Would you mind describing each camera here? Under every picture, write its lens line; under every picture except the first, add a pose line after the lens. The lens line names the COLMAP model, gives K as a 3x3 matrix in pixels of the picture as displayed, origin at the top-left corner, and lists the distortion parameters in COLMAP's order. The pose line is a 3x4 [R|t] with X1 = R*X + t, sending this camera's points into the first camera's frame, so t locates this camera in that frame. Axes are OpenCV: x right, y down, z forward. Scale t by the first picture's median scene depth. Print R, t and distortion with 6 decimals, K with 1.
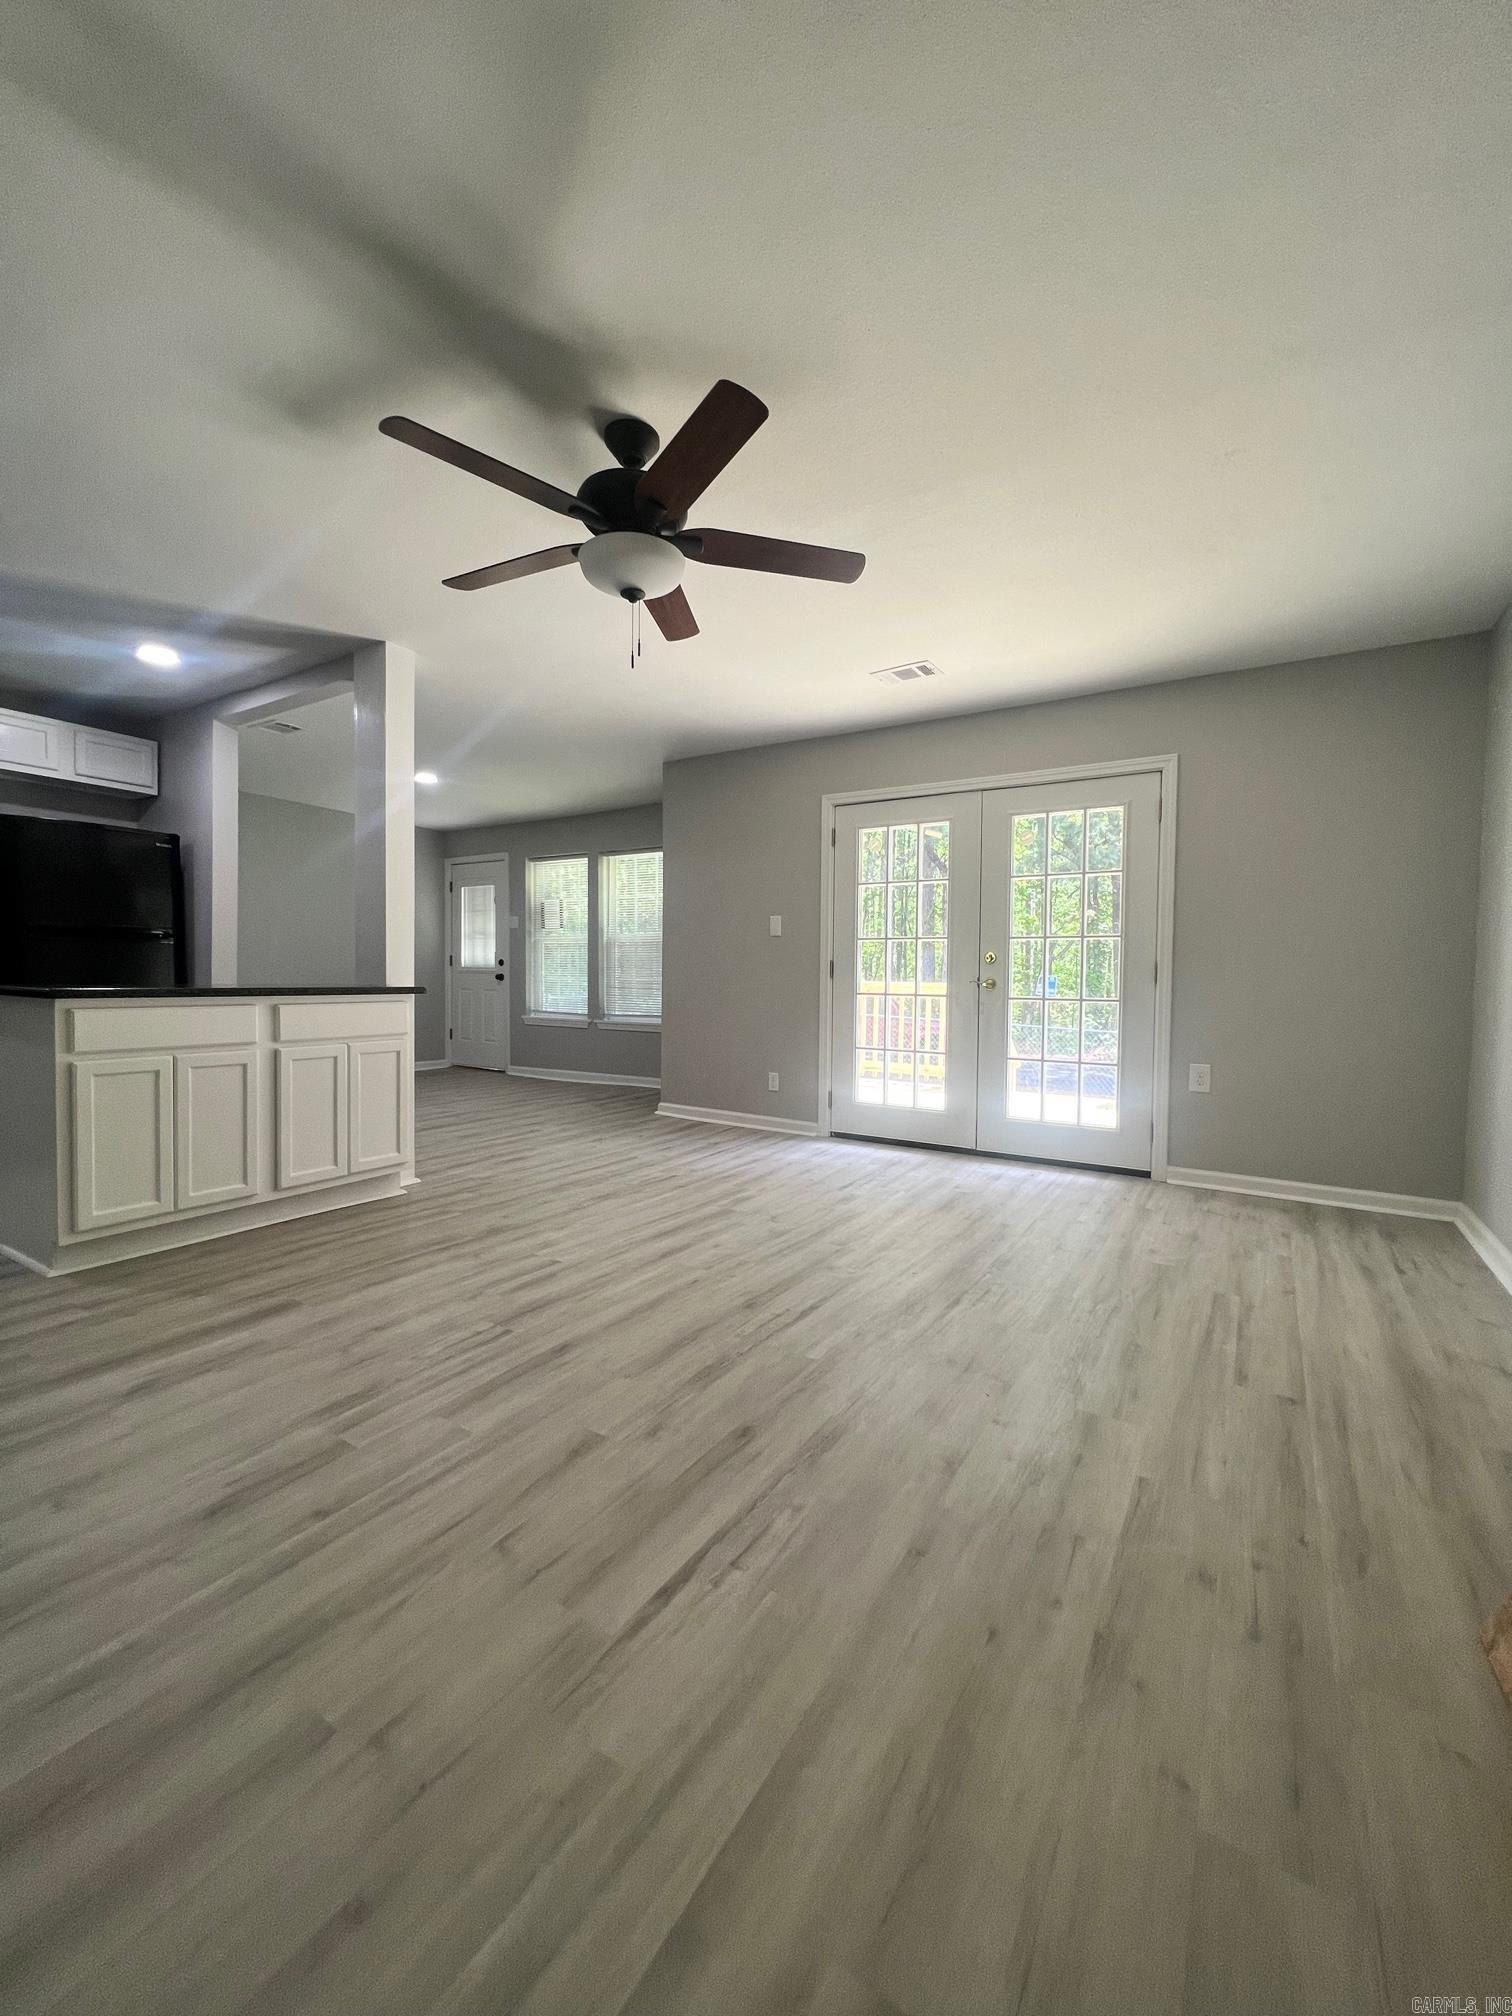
lens RADIAL K [[803.5, 0, 763.7], [0, 803.5, 1003.0], [0, 0, 1]] dist [0.000119, 0.000142]
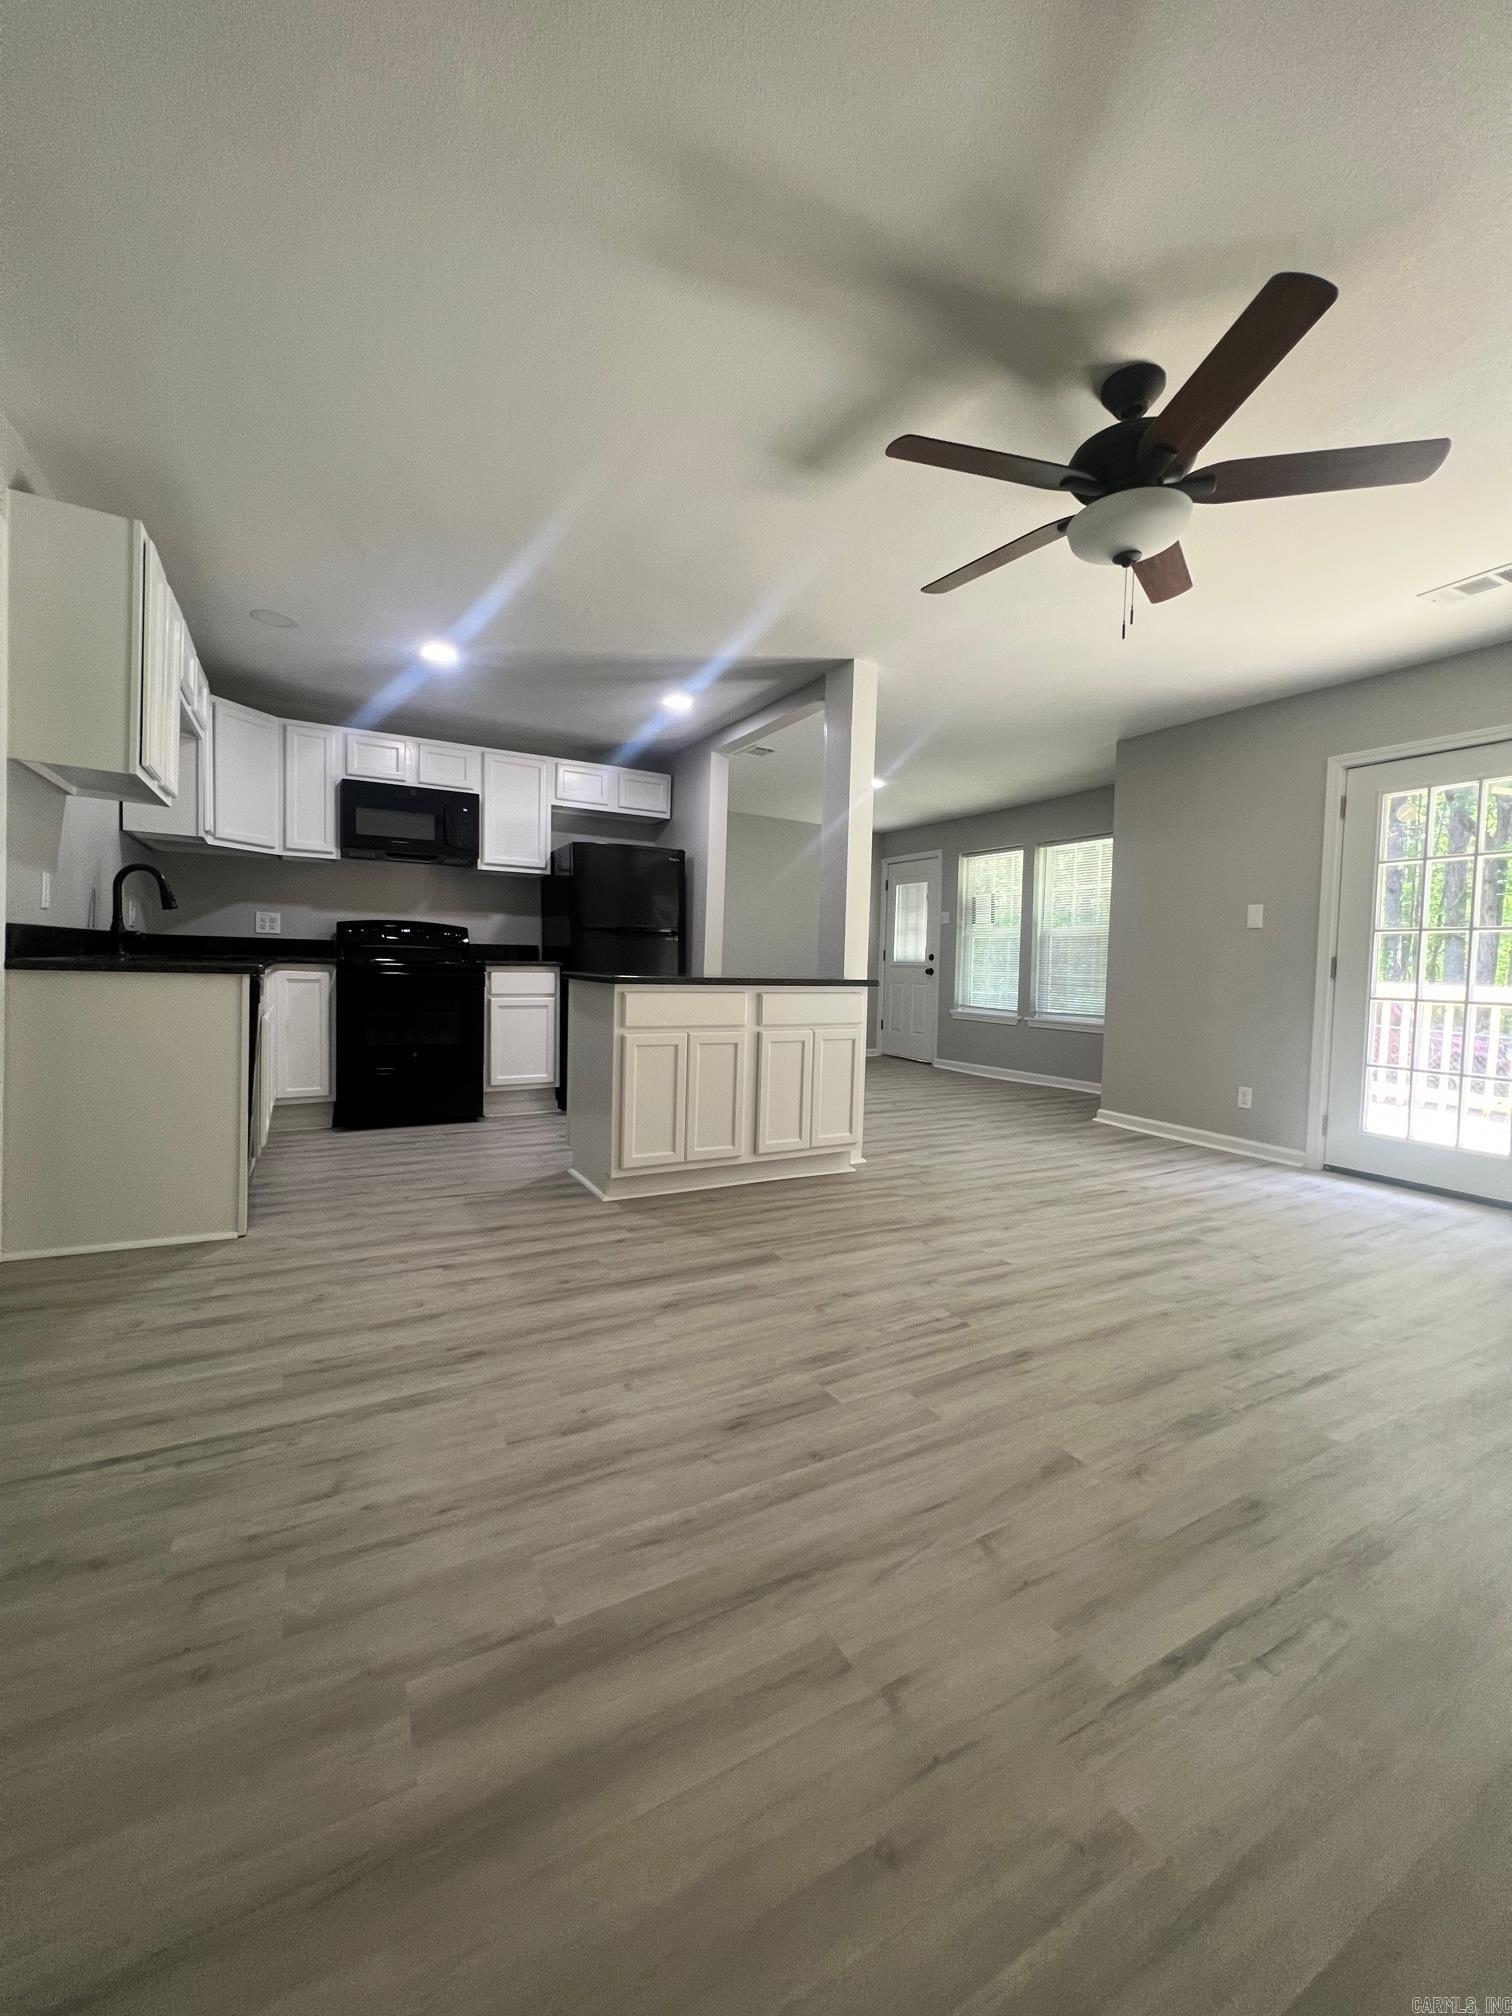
lens RADIAL K [[803.5, 0, 767.5], [0, 803.5, 1003.6], [0, 0, 1]] dist [0.000119, 0.000142]
pose [[0.878457, 0.032985, -0.476681, -0.056235], [-0.029647, 0.999455, 0.014524, -0.000092], [0.476900, 0.001374, 0.878956, -0.002691]]
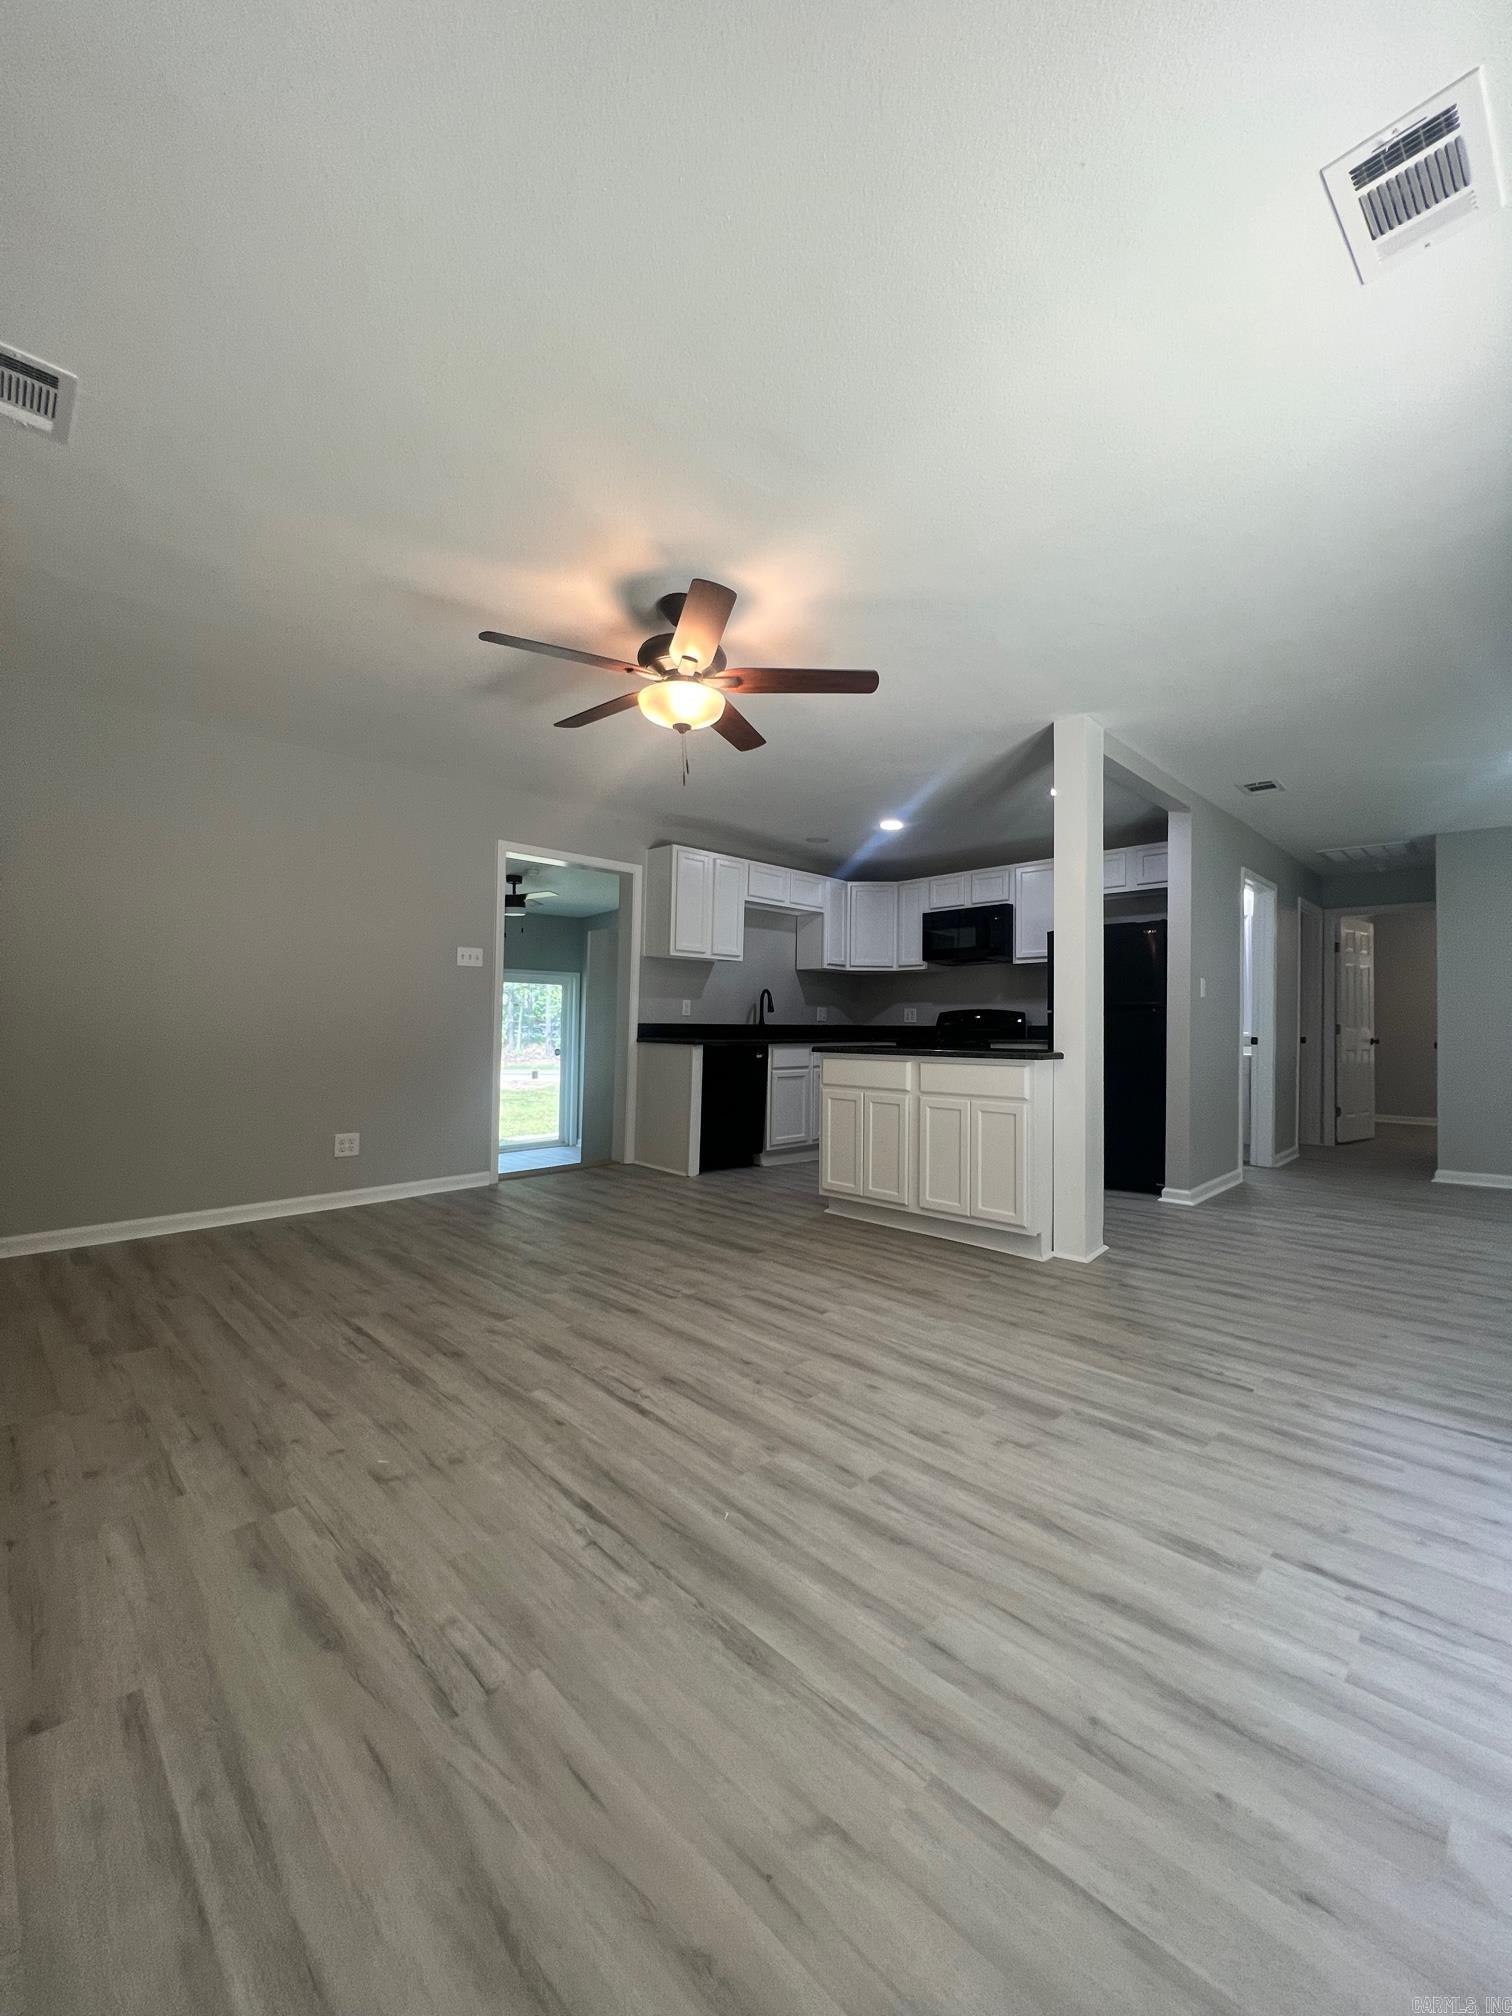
lens RADIAL K [[803.5, 0, 762.4], [0, 803.5, 1022.5], [0, 0, 1]] dist [0.000119, 0.000142]
pose [[-0.219763, -0.025256, -0.975226, 0.802563], [-0.046313, 0.998808, -0.015430, -0.035198], [0.974453, 0.041774, -0.220670, 1.158054]]
